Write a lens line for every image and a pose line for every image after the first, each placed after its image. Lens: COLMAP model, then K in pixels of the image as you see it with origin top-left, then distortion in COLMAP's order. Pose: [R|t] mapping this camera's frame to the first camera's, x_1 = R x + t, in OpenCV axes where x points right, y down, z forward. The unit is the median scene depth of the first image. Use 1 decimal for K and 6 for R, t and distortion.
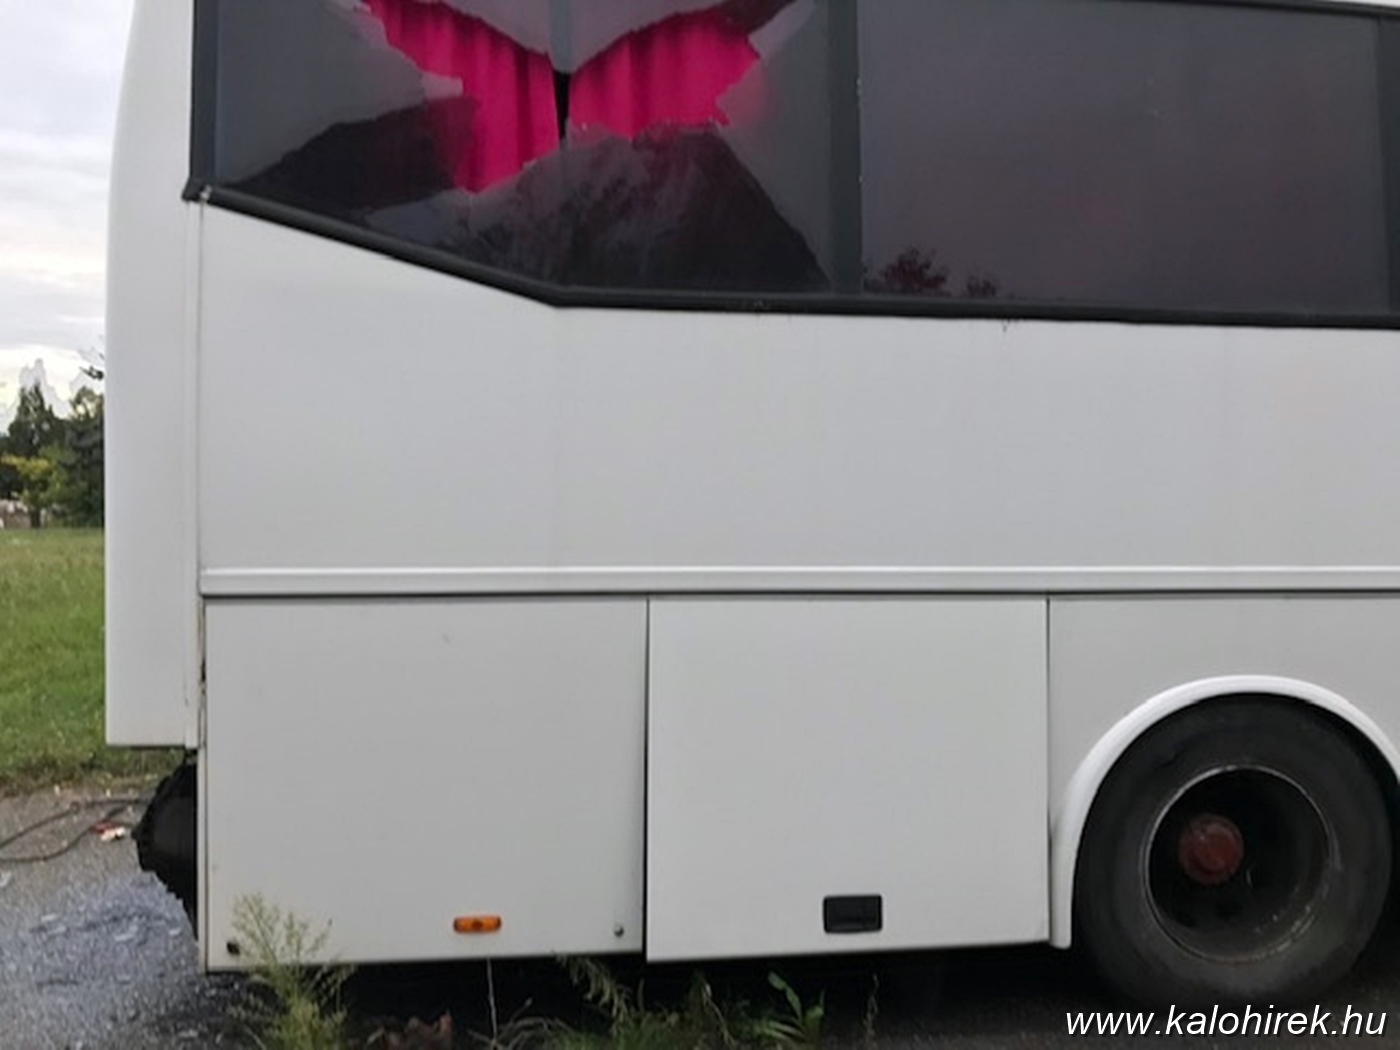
lens RADIAL K [[1138.6, 0, 670.7], [0, 1138.6, 527.1], [0, 0, 1]] dist [0.025681, -0.001917]
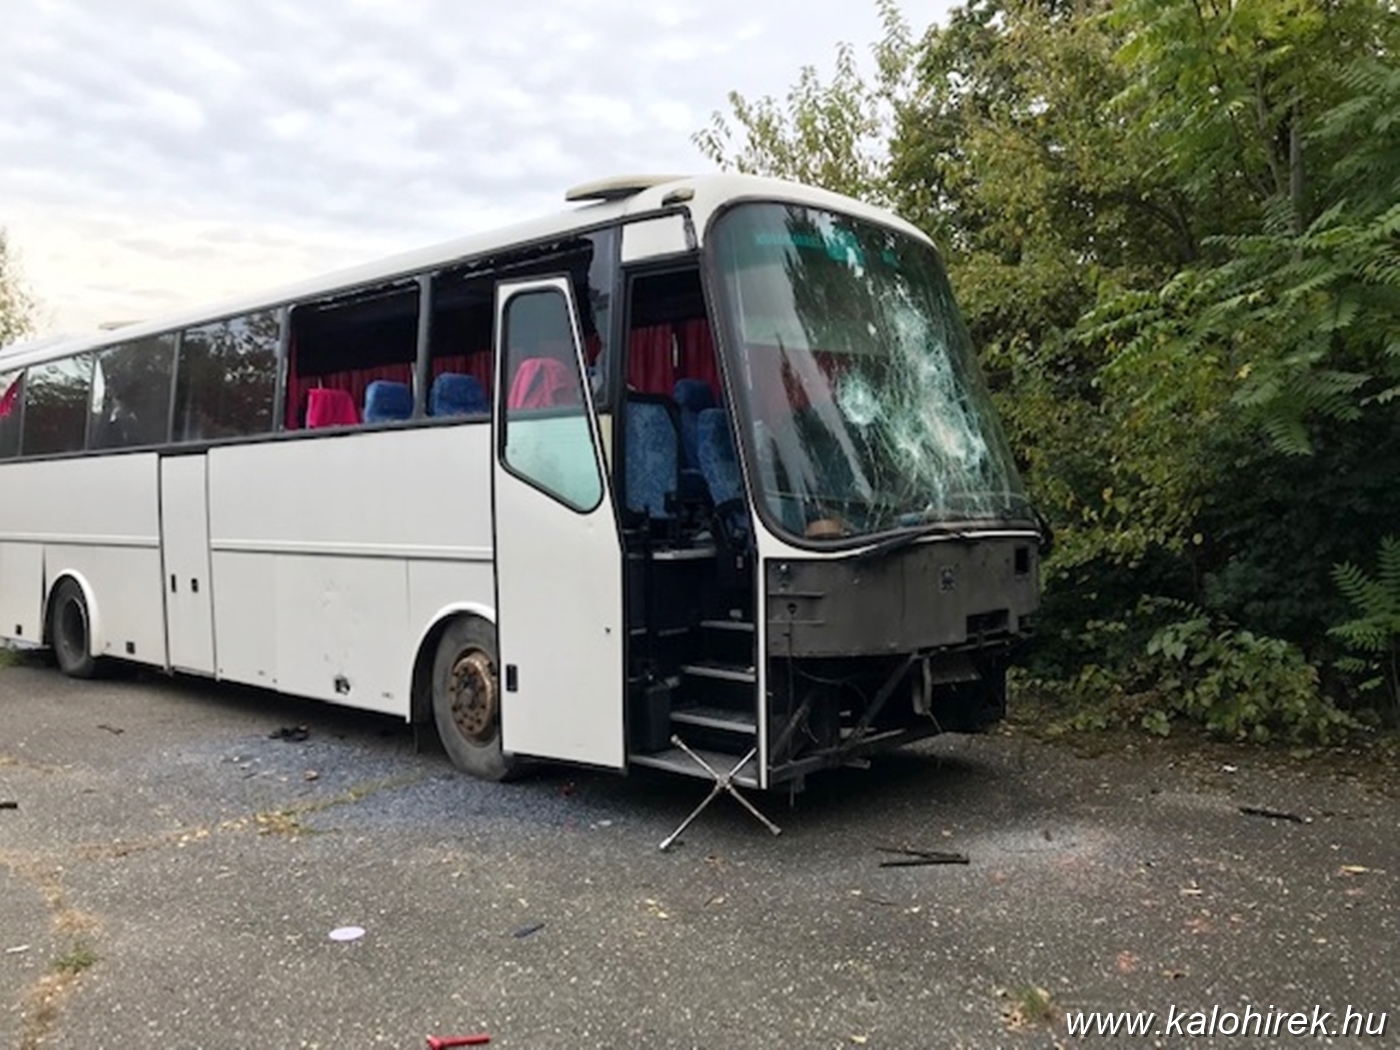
lens RADIAL K [[1151.3, 0, 672.8], [0, 1151.3, 519.2], [0, 0, 1]] dist [0.045893, -0.074034]
pose [[0.637462, -0.005205, -0.770464, 2.306932], [0.006235, 0.999979, -0.001597, -0.008657], [0.770456, -0.003786, 0.637481, -0.014745]]
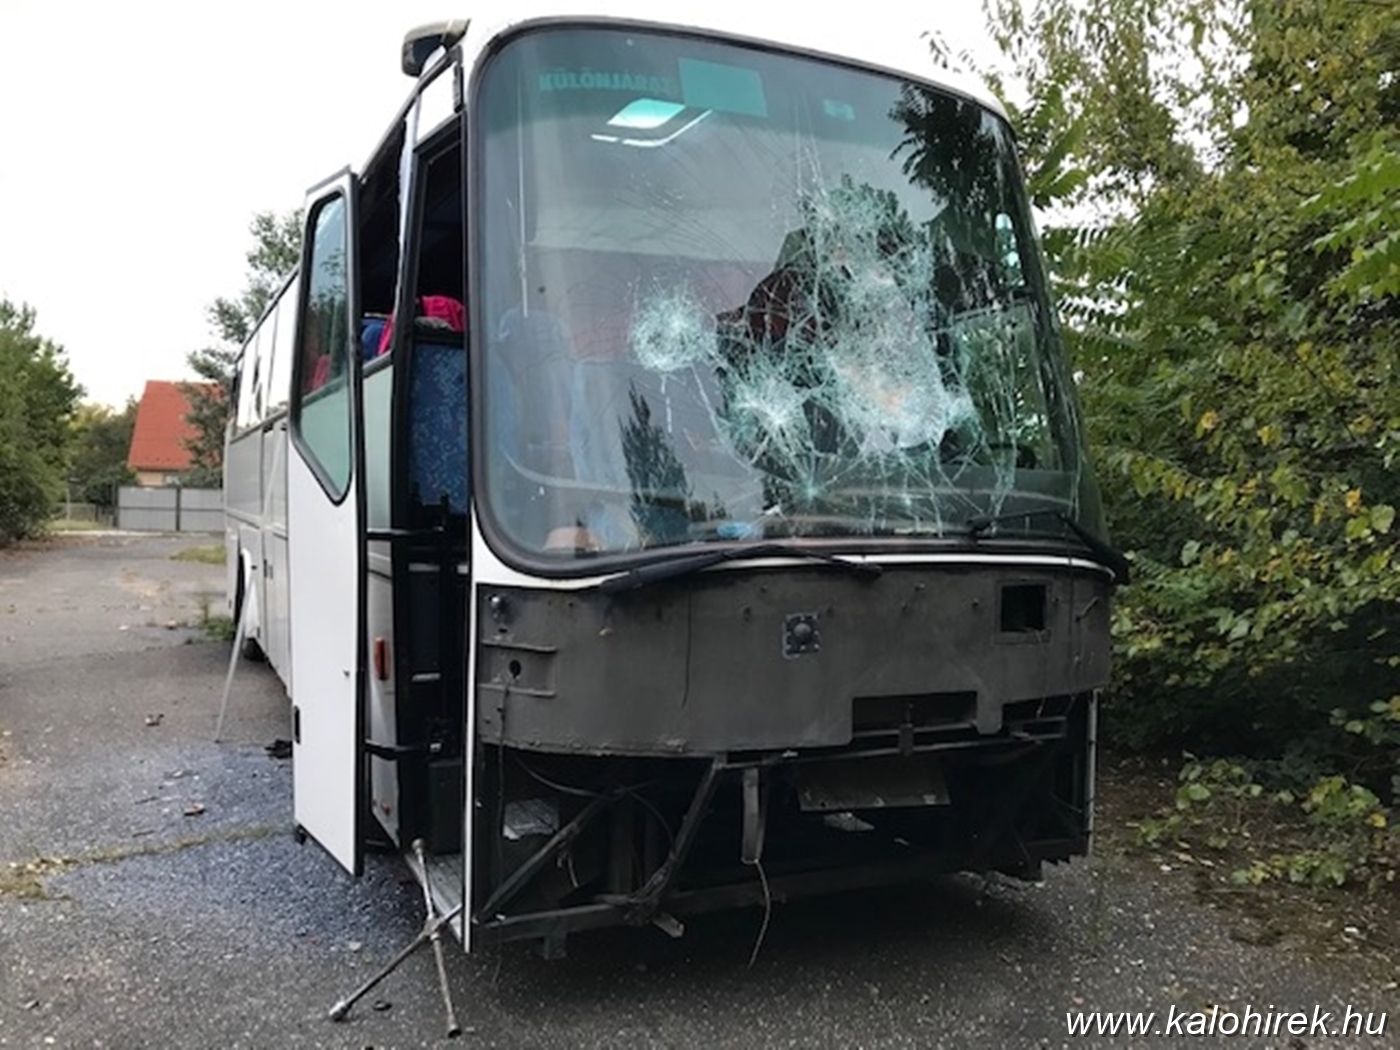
lens RADIAL K [[1138.6, 0, 670.7], [0, 1138.6, 527.1], [0, 0, 1]] dist [0.025681, -0.001917]
pose [[0.295905, 0.020015, -0.955008, 2.150932], [-0.023910, 0.999622, 0.013542, -0.022733], [0.954918, 0.018827, 0.296272, 0.952229]]
